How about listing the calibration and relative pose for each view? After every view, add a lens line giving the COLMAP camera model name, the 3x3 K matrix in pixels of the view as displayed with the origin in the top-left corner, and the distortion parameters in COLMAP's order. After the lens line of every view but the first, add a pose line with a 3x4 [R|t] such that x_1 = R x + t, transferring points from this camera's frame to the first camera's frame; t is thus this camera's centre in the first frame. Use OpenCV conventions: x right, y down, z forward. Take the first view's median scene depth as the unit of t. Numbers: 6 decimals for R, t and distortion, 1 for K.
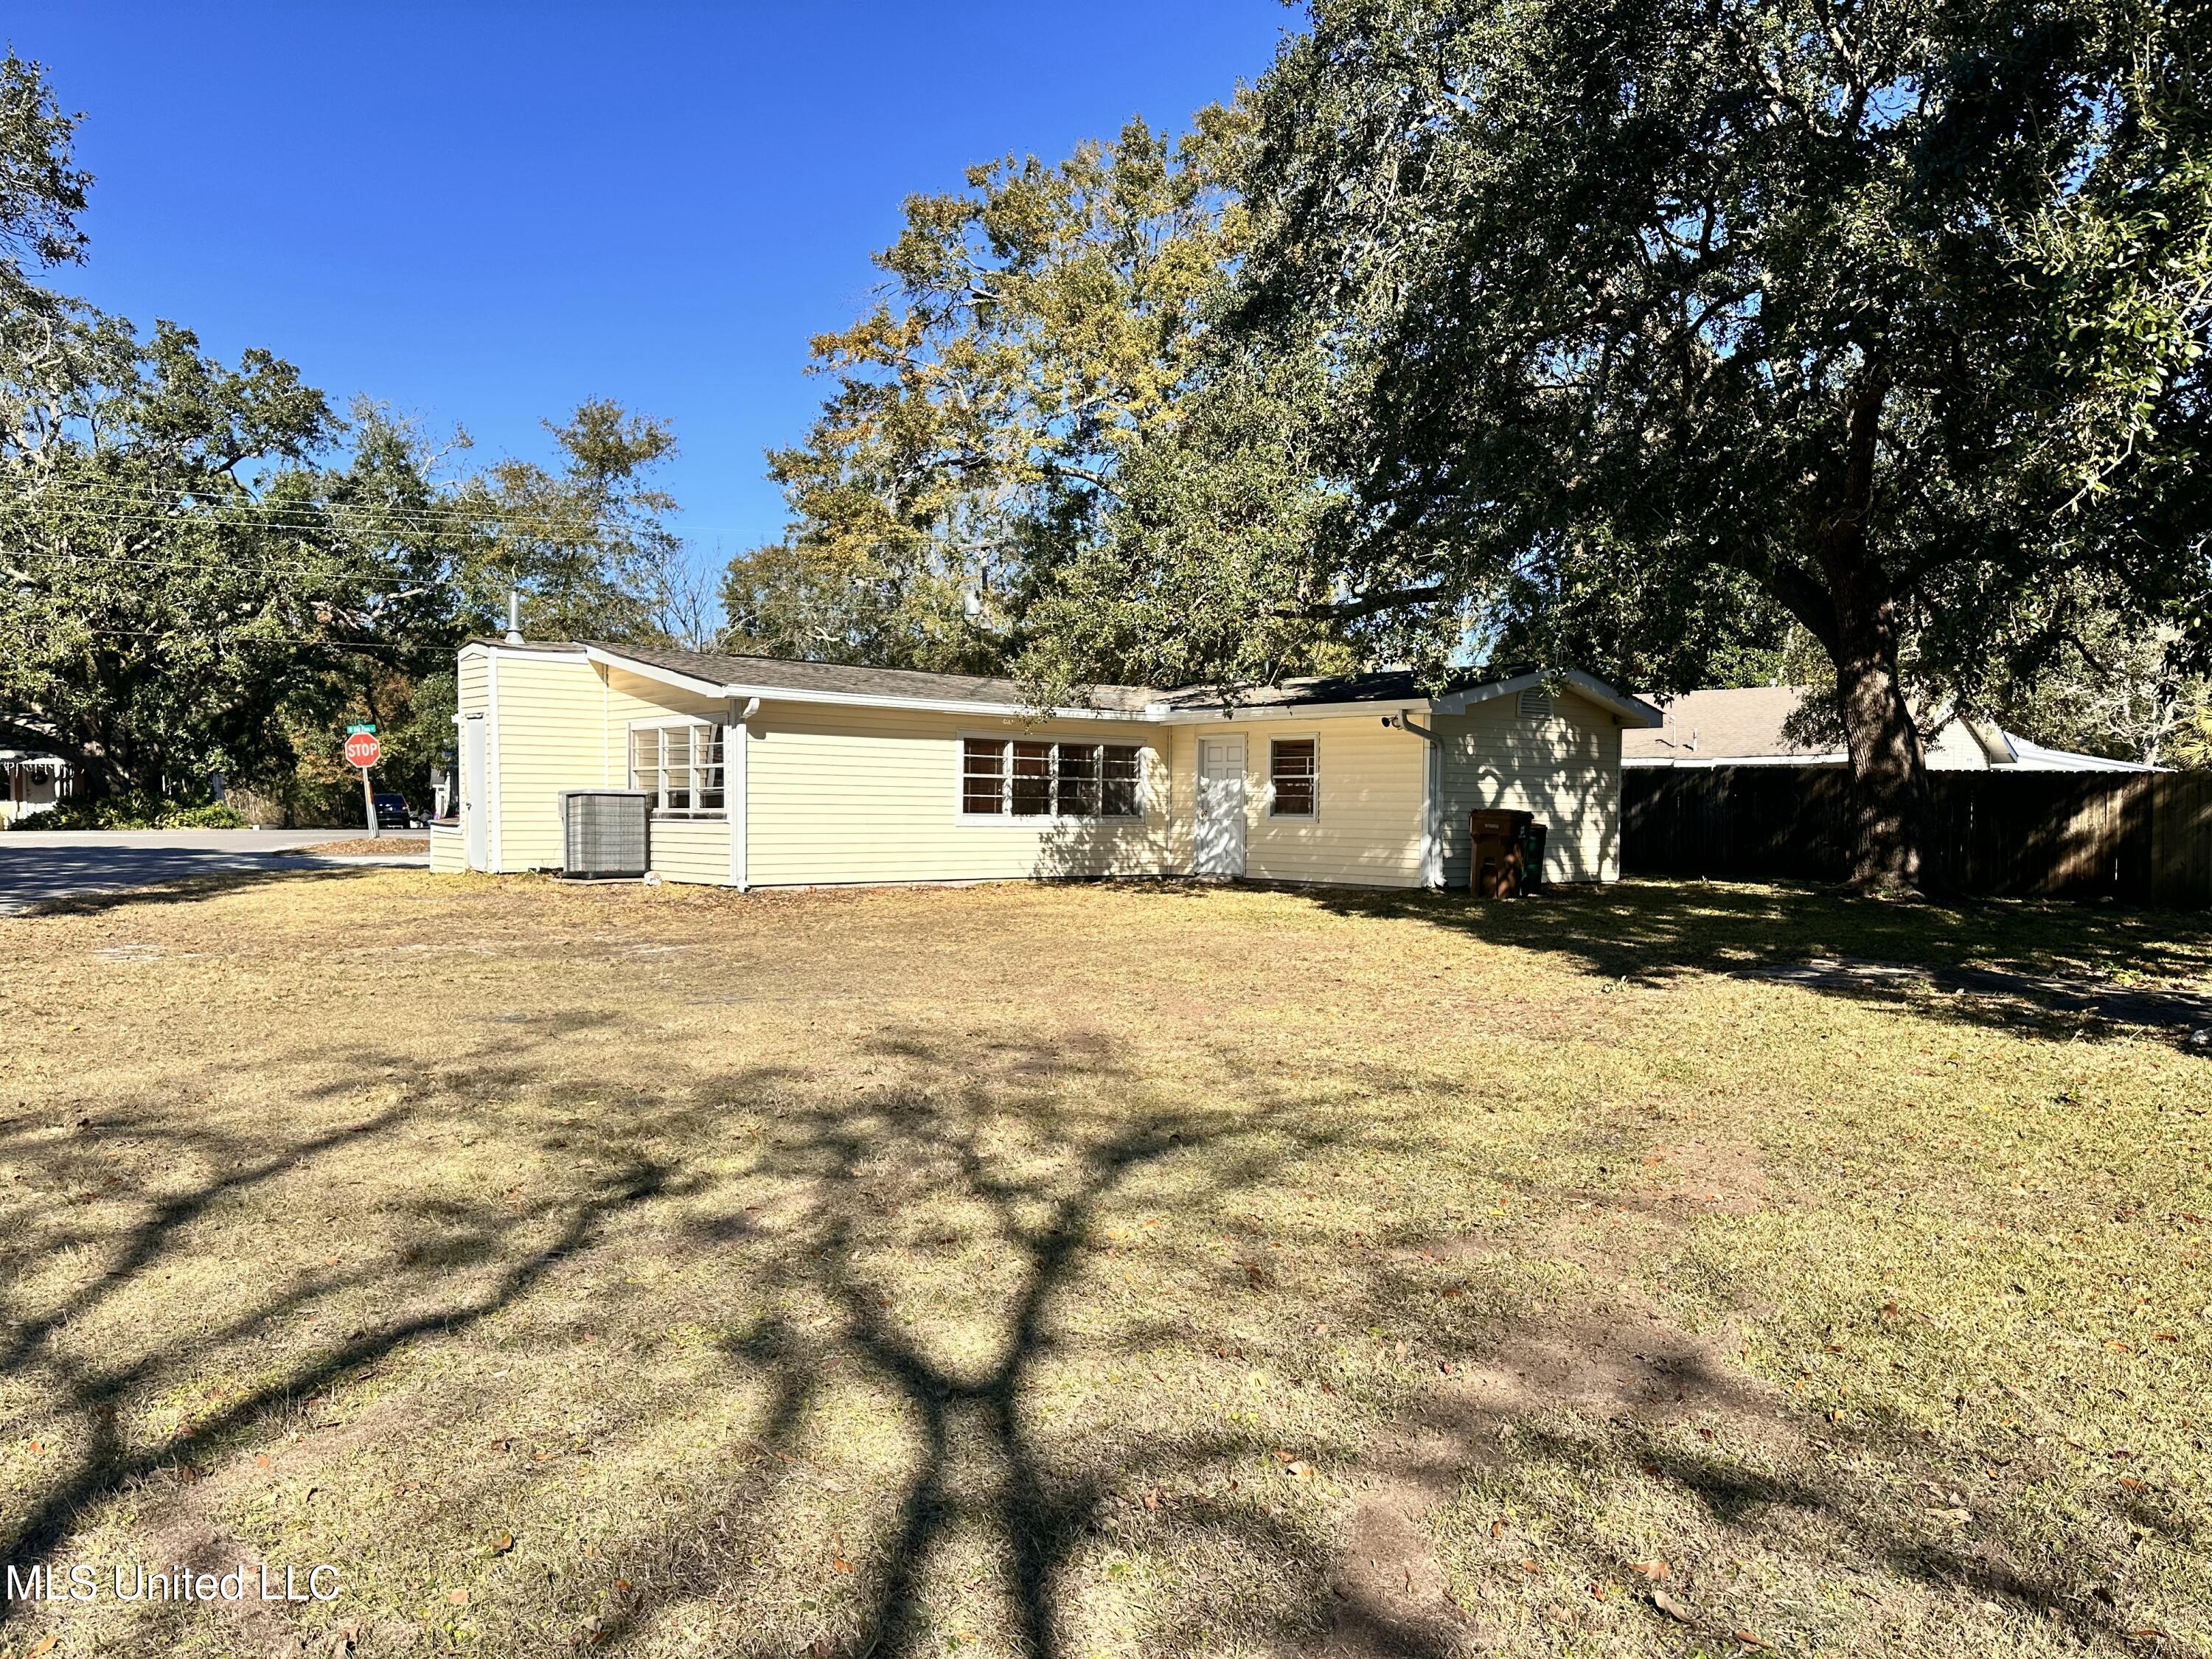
lens RADIAL K [[1539.1, 0, 1101.5], [0, 1539.1, 837.5], [0, 0, 1]] dist [0.086043, -0.096197]
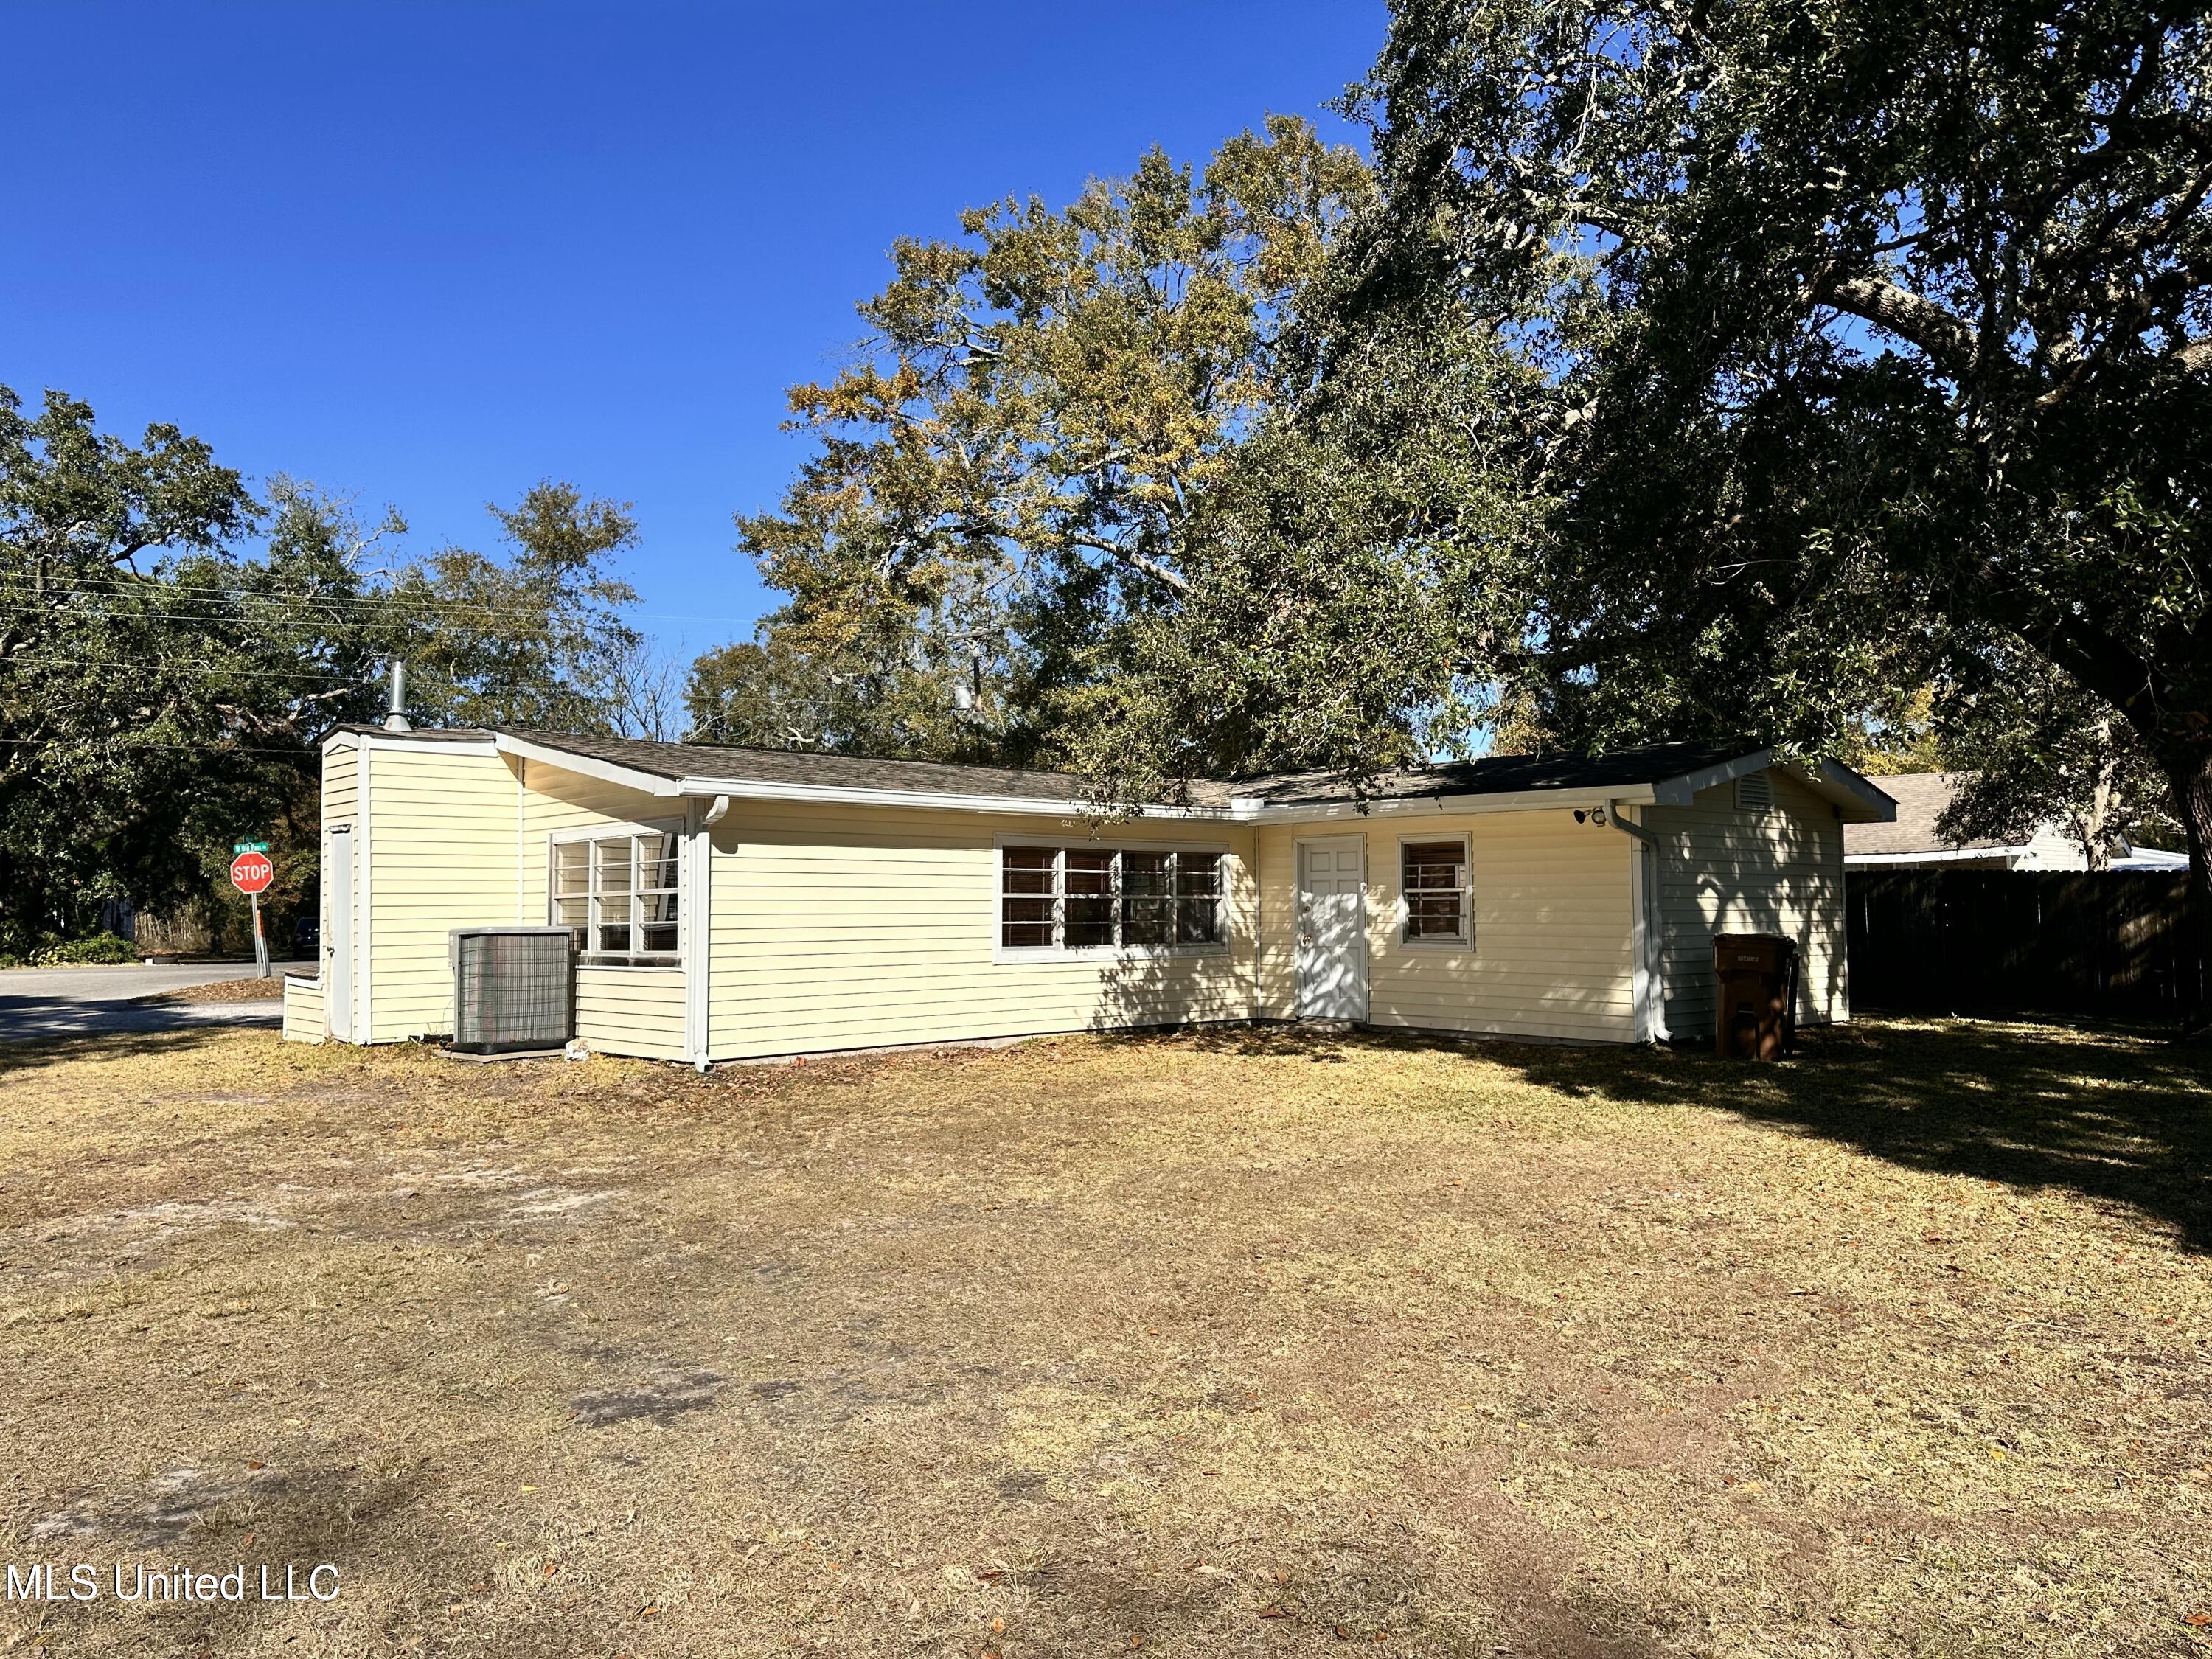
lens RADIAL K [[1539.1, 0, 1107.5], [0, 1539.1, 811.2], [0, 0, 1]] dist [0.086043, -0.096197]
pose [[0.999584, -0.014383, 0.024996, -0.051509], [0.016438, 0.996325, -0.084063, -0.016119], [-0.023695, 0.084439, 0.996147, 0.227717]]
